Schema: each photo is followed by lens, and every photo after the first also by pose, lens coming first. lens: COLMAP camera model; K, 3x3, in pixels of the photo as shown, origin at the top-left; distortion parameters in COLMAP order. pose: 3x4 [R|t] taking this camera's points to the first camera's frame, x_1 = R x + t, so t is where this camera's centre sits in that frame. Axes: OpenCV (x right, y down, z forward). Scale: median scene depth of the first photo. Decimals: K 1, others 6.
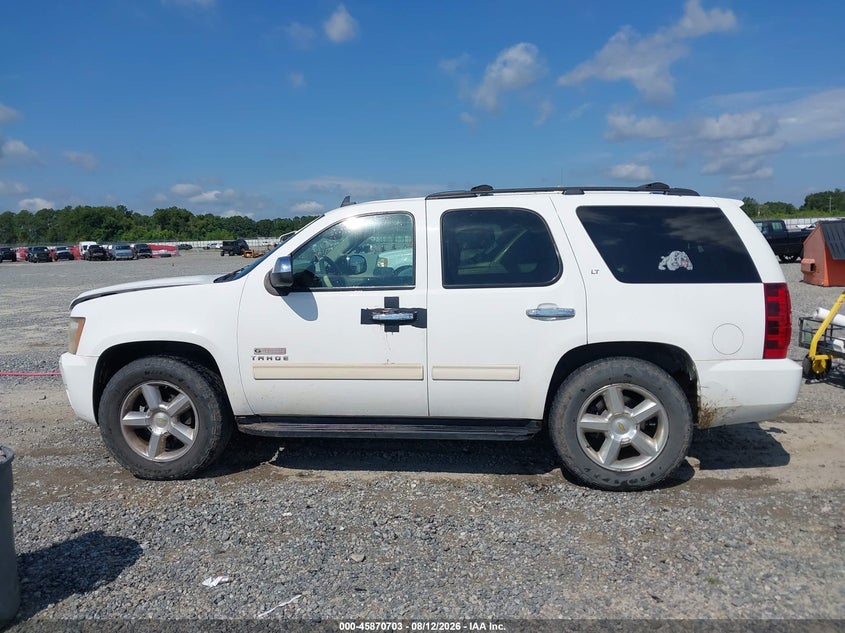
lens RADIAL K [[629.5, 0, 422.5], [0, 629.5, 316.5], [0, 0, 1]] dist [0.025675, -0.007045]
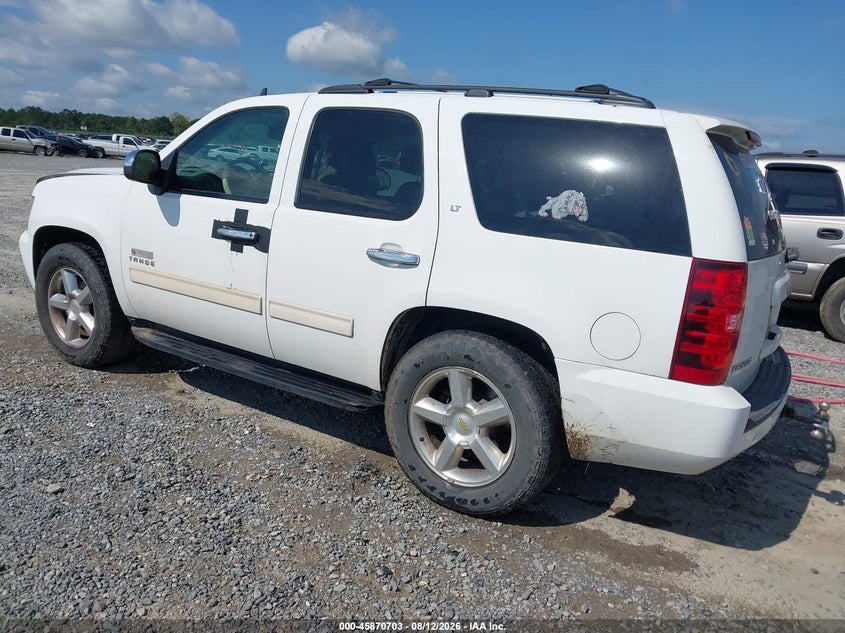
lens RADIAL K [[629.5, 0, 422.5], [0, 629.5, 316.5], [0, 0, 1]] dist [0.025675, -0.007045]
pose [[0.905354, 0.184228, -0.382615, 0.525071], [-0.137476, 0.979628, 0.146390, -0.049005], [0.401789, -0.079934, 0.912237, 0.326849]]
